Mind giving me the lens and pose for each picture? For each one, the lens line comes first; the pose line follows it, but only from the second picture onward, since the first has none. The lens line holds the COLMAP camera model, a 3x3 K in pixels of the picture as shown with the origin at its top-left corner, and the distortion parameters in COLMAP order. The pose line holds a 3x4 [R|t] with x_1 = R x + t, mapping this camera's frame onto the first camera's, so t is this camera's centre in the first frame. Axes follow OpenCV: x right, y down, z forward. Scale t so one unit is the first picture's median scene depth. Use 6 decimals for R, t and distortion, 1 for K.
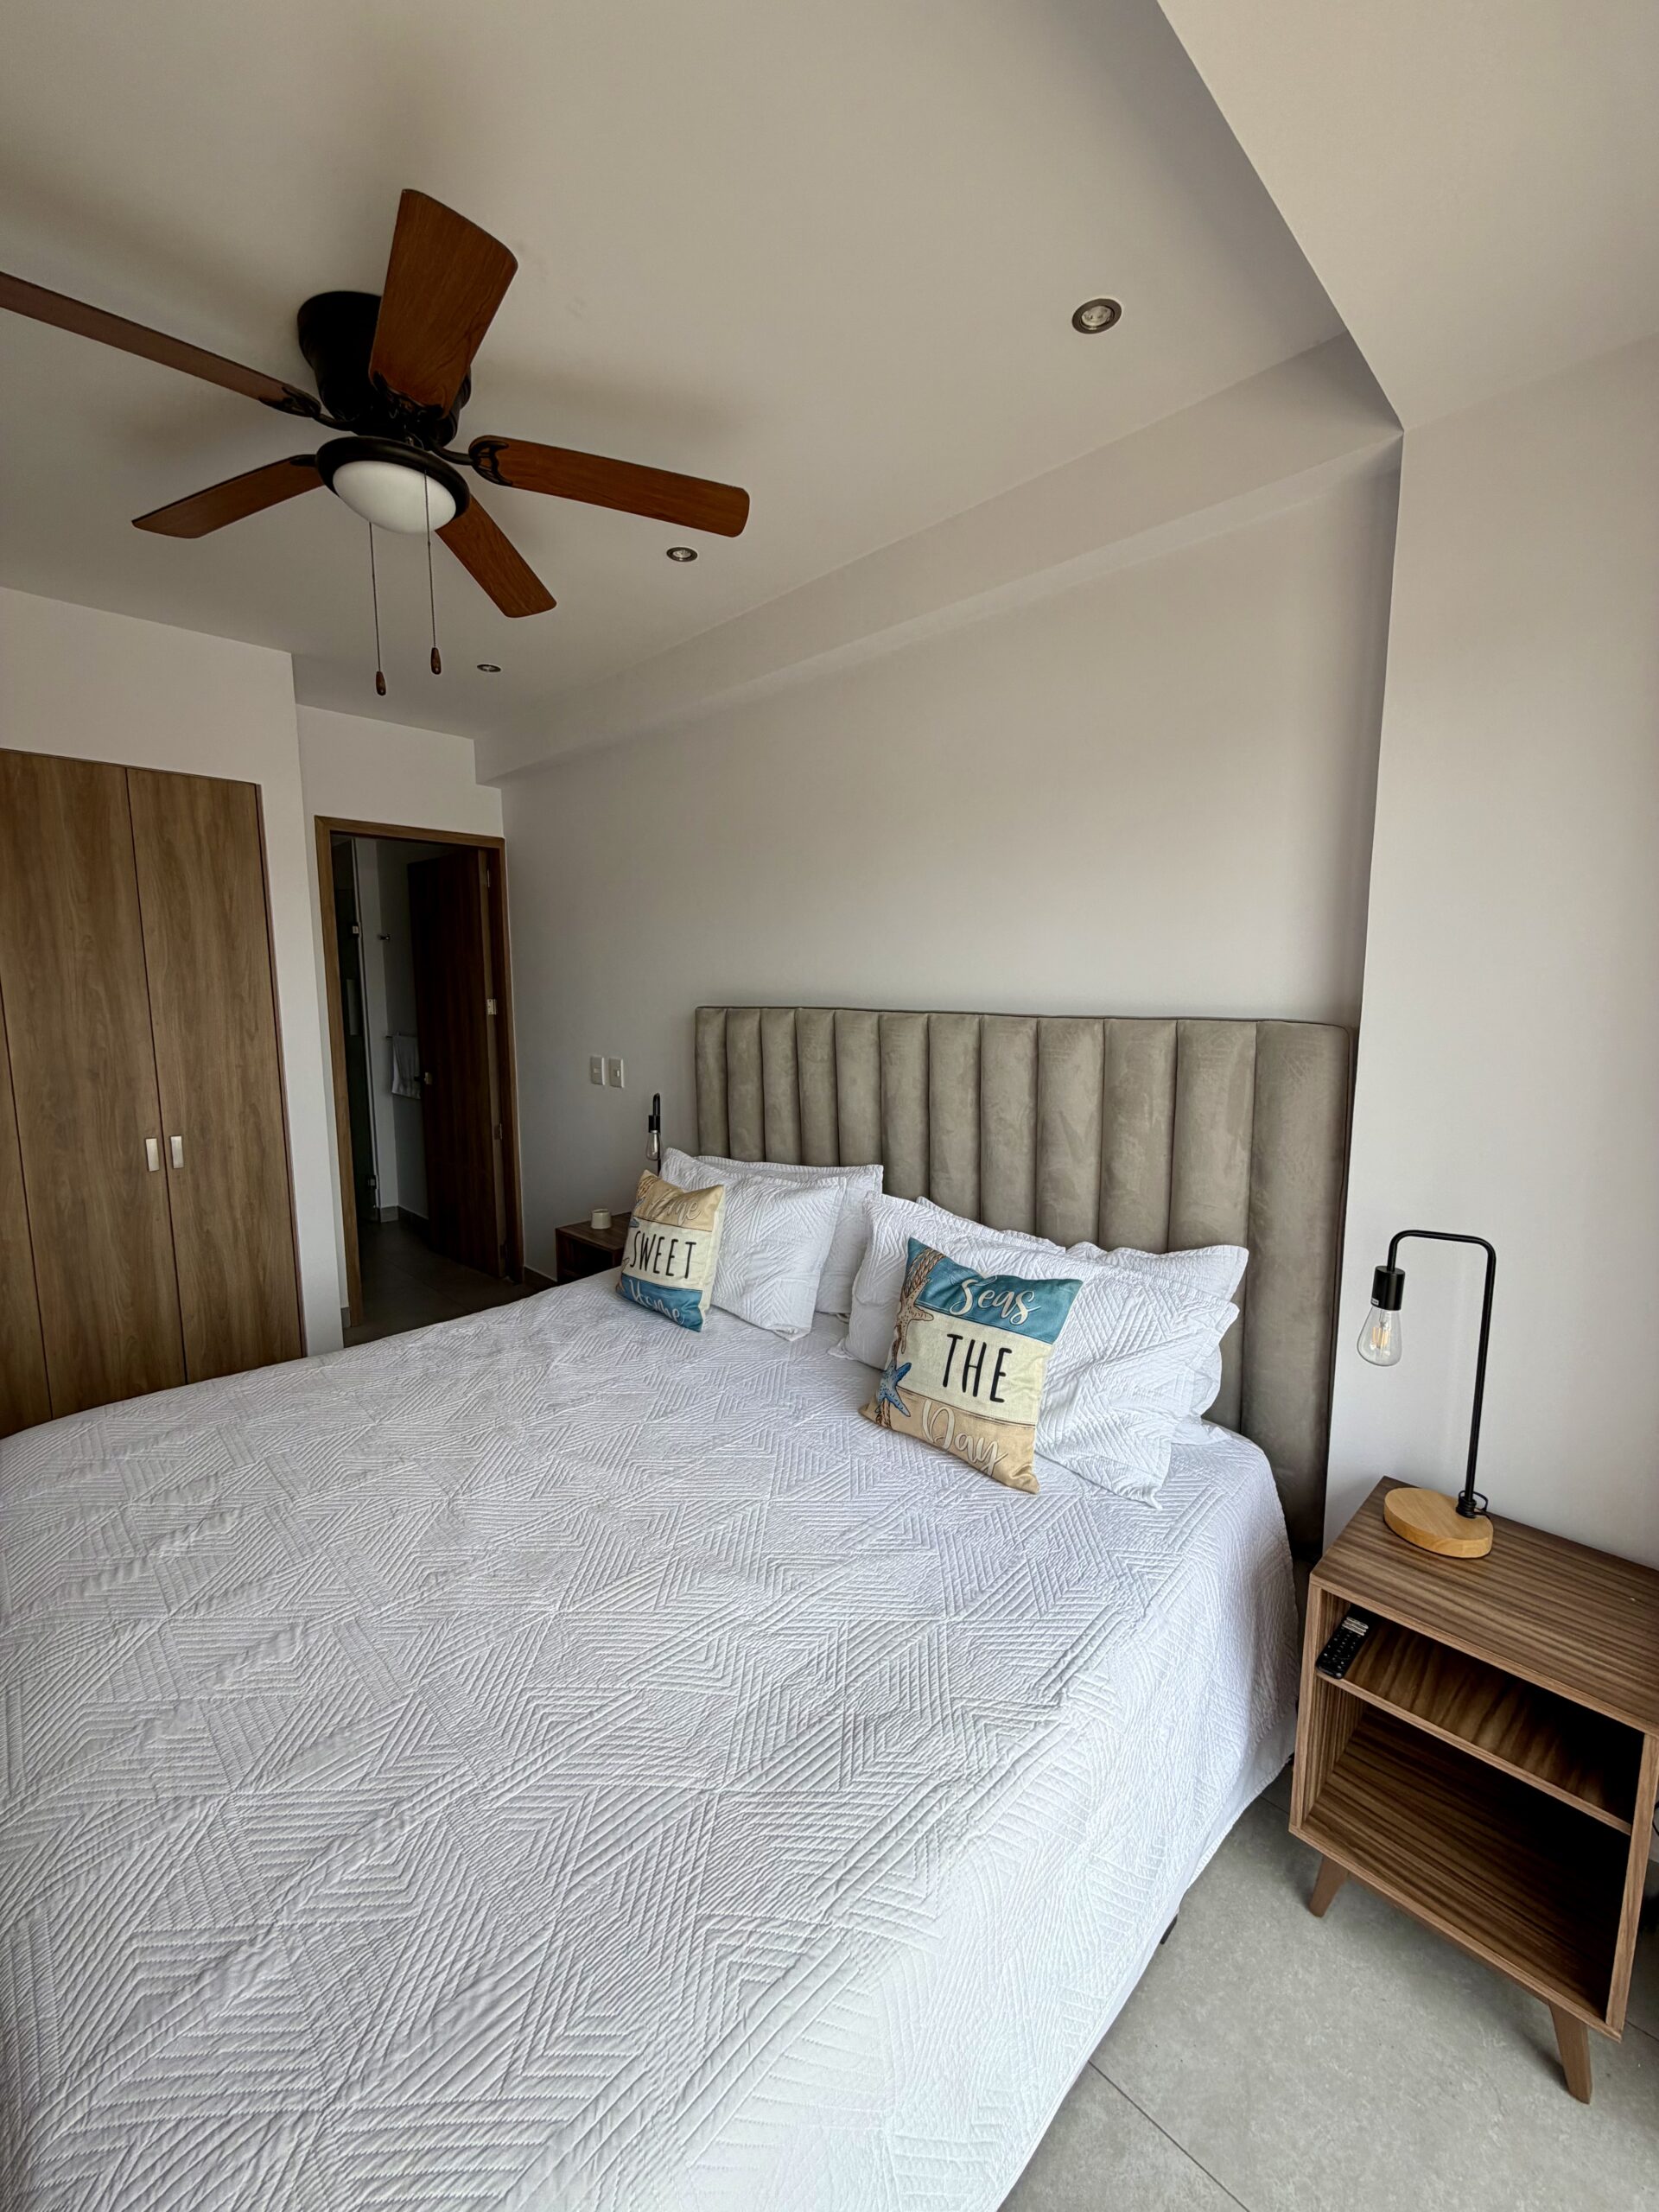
lens RADIAL K [[879.6, 0, 829.5], [0, 879.6, 1106.0], [0, 0, 1]] dist [0.001988, 0.000466]
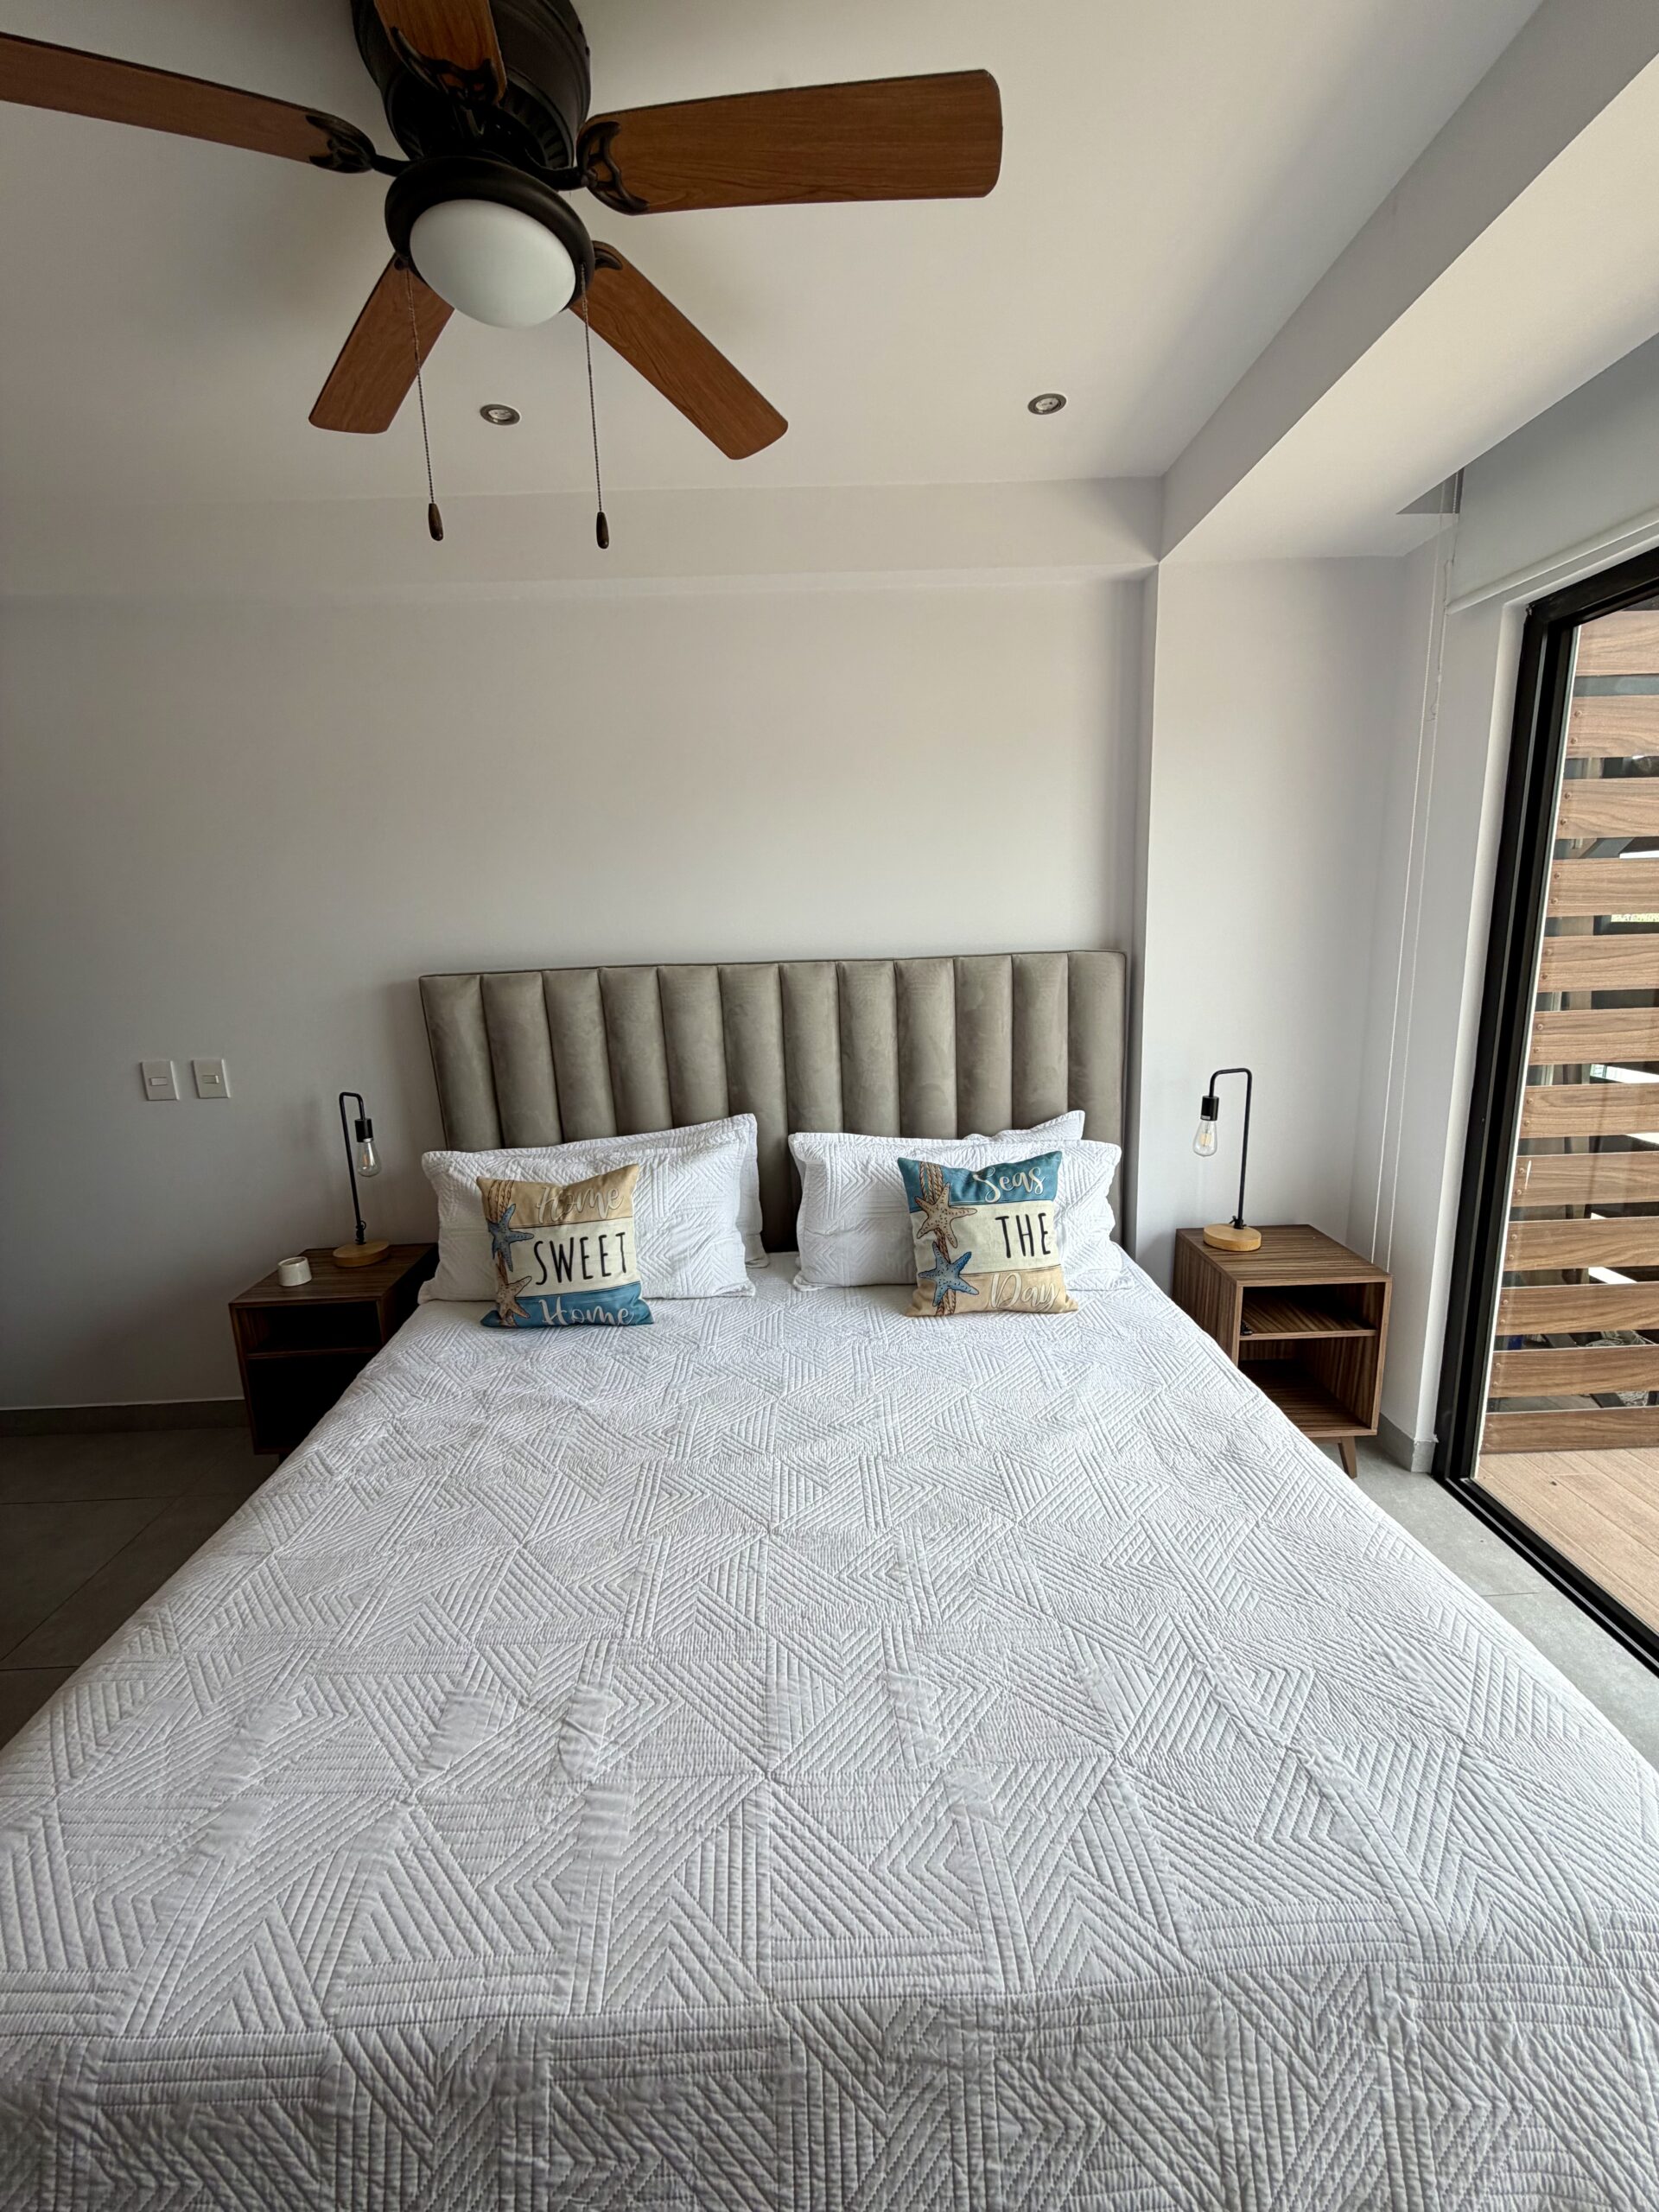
lens RADIAL K [[879.6, 0, 829.5], [0, 879.6, 1106.0], [0, 0, 1]] dist [0.001988, 0.000466]
pose [[0.688728, -0.170437, 0.704702, -0.765878], [0.131594, 0.985218, 0.109671, -0.053924], [-0.712977, 0.017201, 0.700976, 0.264556]]
